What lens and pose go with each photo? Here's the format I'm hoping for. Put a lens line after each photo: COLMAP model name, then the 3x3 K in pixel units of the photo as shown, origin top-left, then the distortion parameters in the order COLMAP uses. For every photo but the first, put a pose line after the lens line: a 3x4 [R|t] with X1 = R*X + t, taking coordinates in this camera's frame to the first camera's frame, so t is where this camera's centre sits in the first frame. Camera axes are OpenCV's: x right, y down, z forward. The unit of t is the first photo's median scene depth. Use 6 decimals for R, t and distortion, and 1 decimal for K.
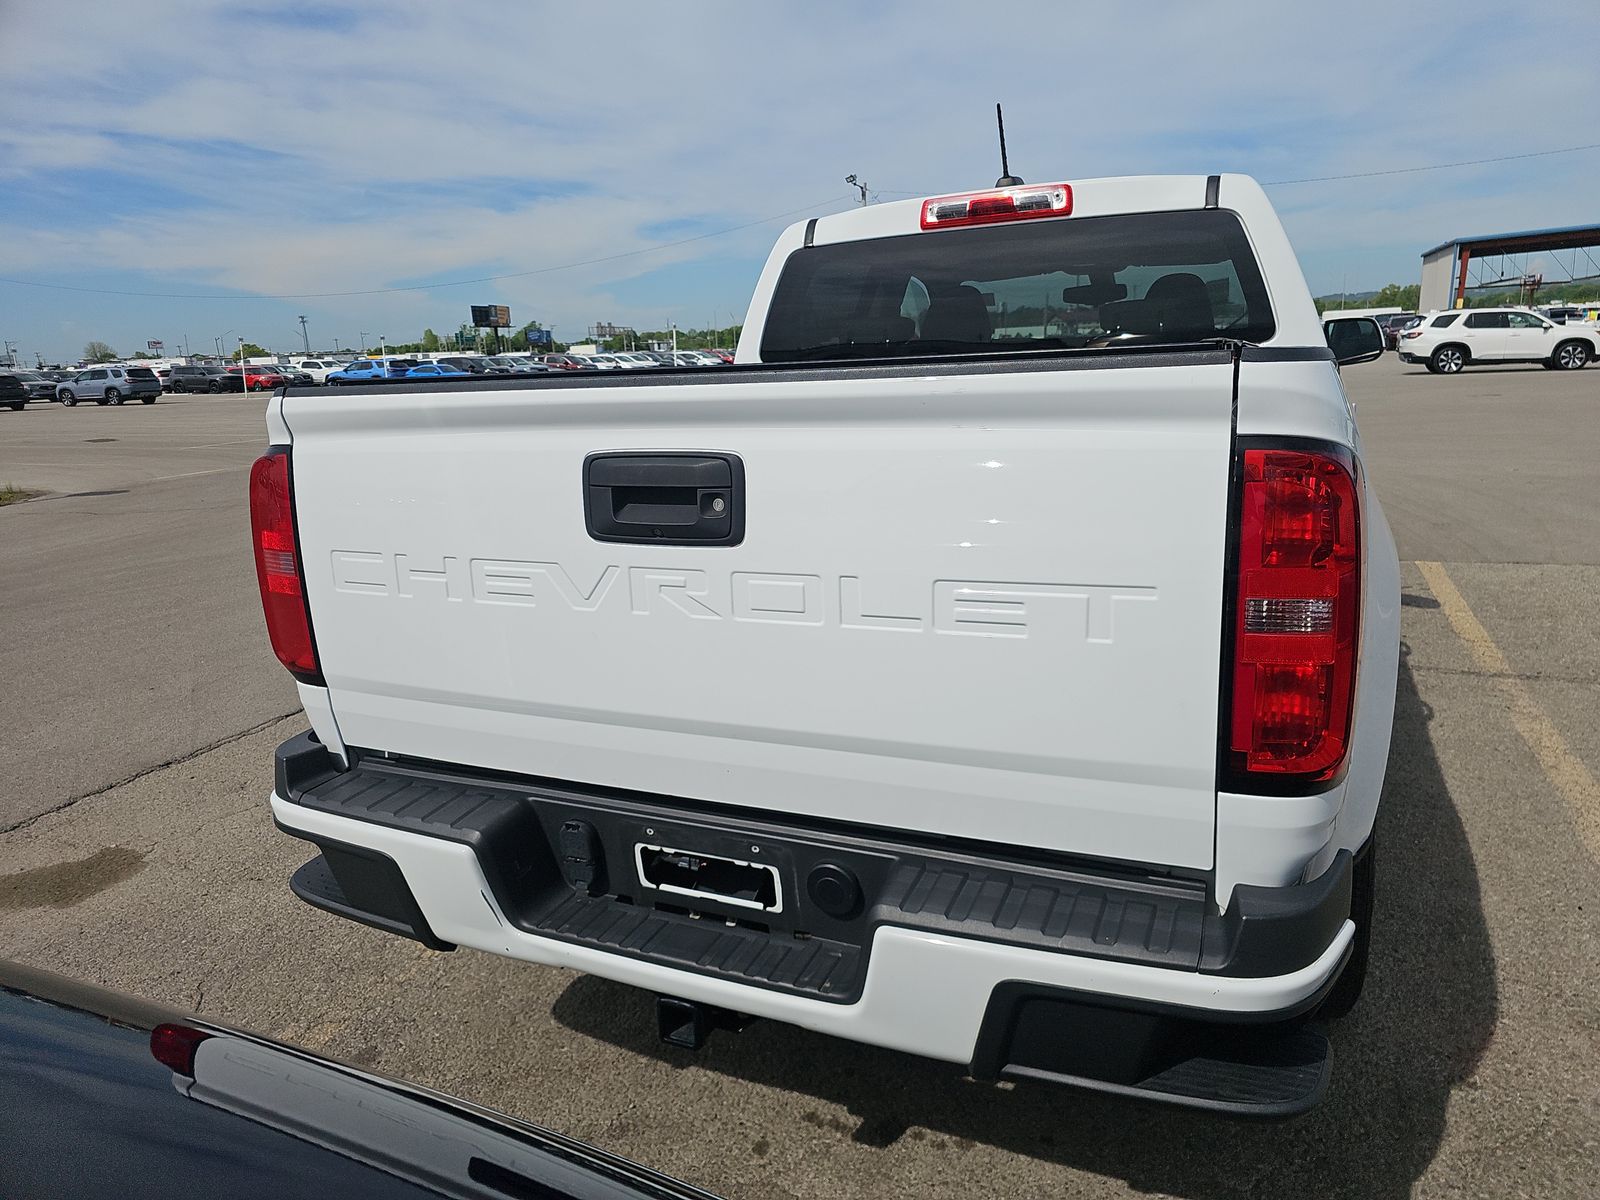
lens RADIAL K [[1096.2, 0, 800.0], [0, 1096.2, 600.0], [0, 0, 1]] dist [0.055816, -0.051839]
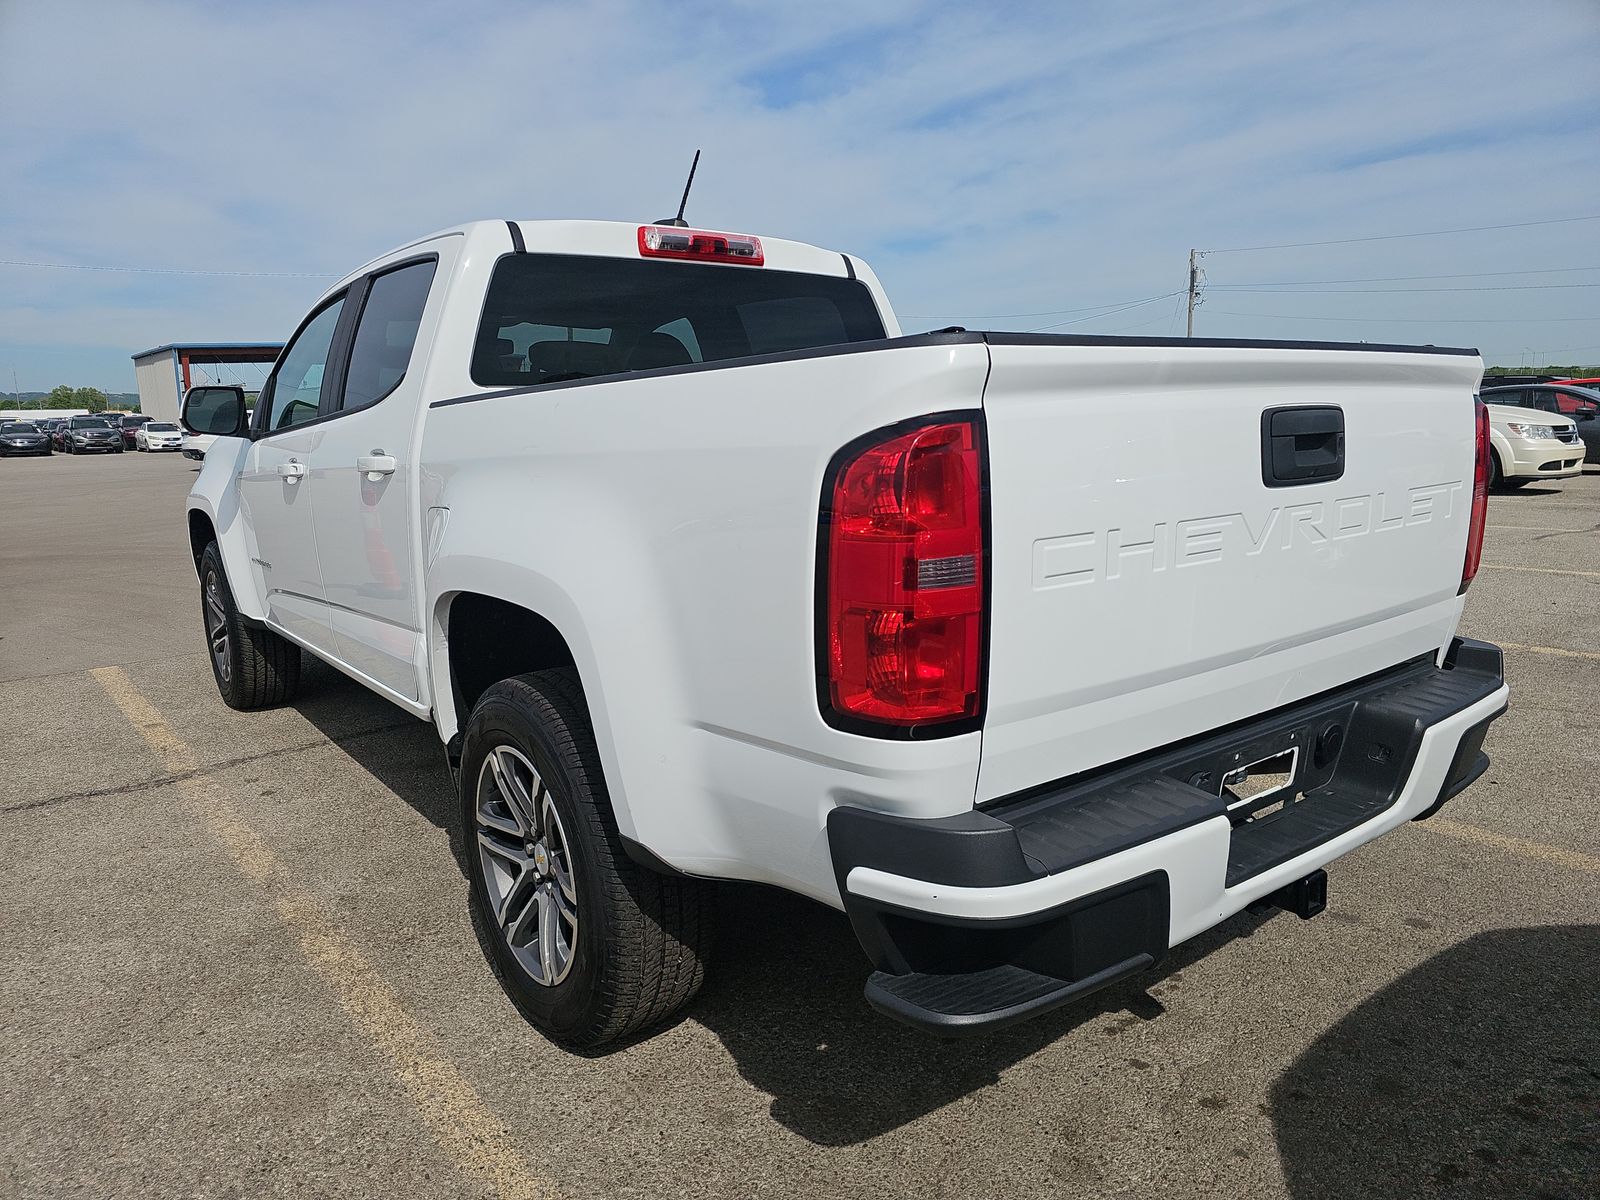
lens RADIAL K [[1103.2, 0, 800.8], [0, 1103.2, 620.0], [0, 0, 1]] dist [0.023884, -0.001030]
pose [[0.443847, -0.128572, 0.886831, -0.738461], [0.198550, 0.979165, 0.042587, -0.033747], [-0.873830, 0.157178, 0.460127, 0.479192]]
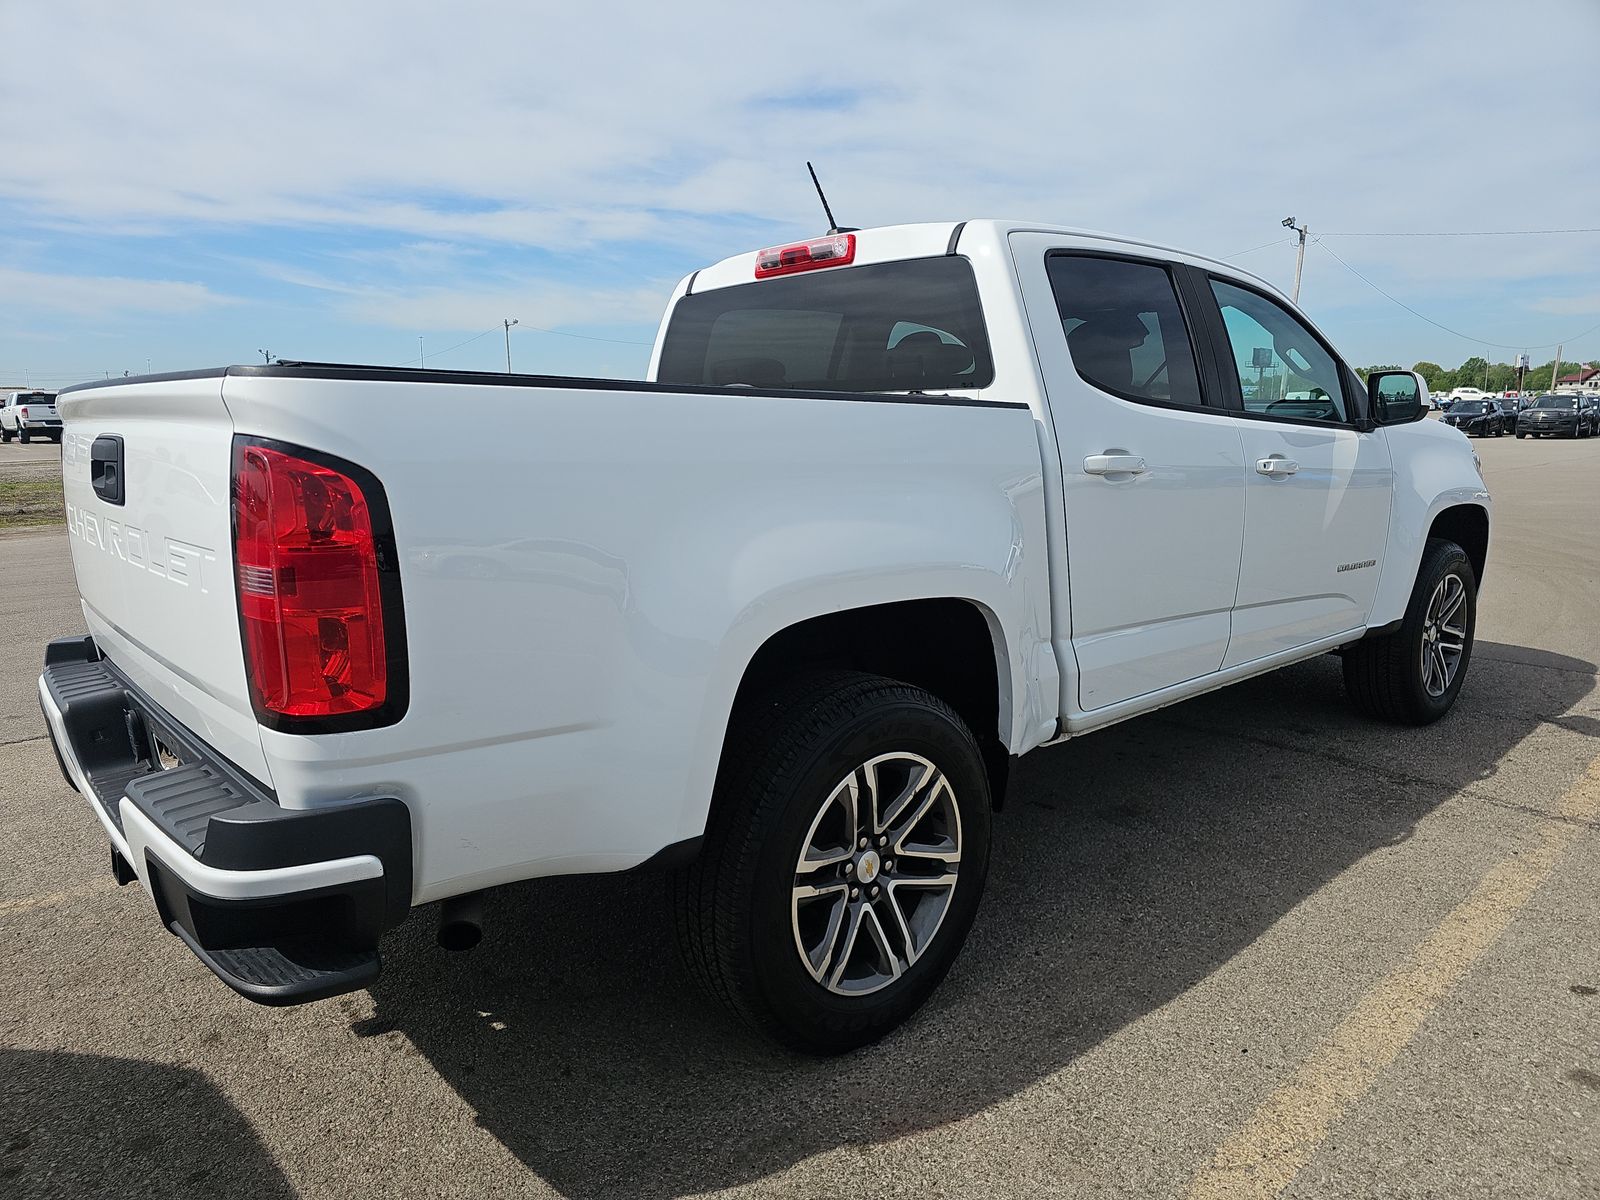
lens RADIAL K [[1082.9, 0, 757.5], [0, 1082.9, 596.2], [0, 0, 1]] dist [0.053637, -0.045812]
pose [[0.903582, 0.107462, -0.414718, 0.590316], [-0.125271, 0.991995, -0.015892, -0.008323], [0.409690, 0.066312, 0.909811, 0.047424]]
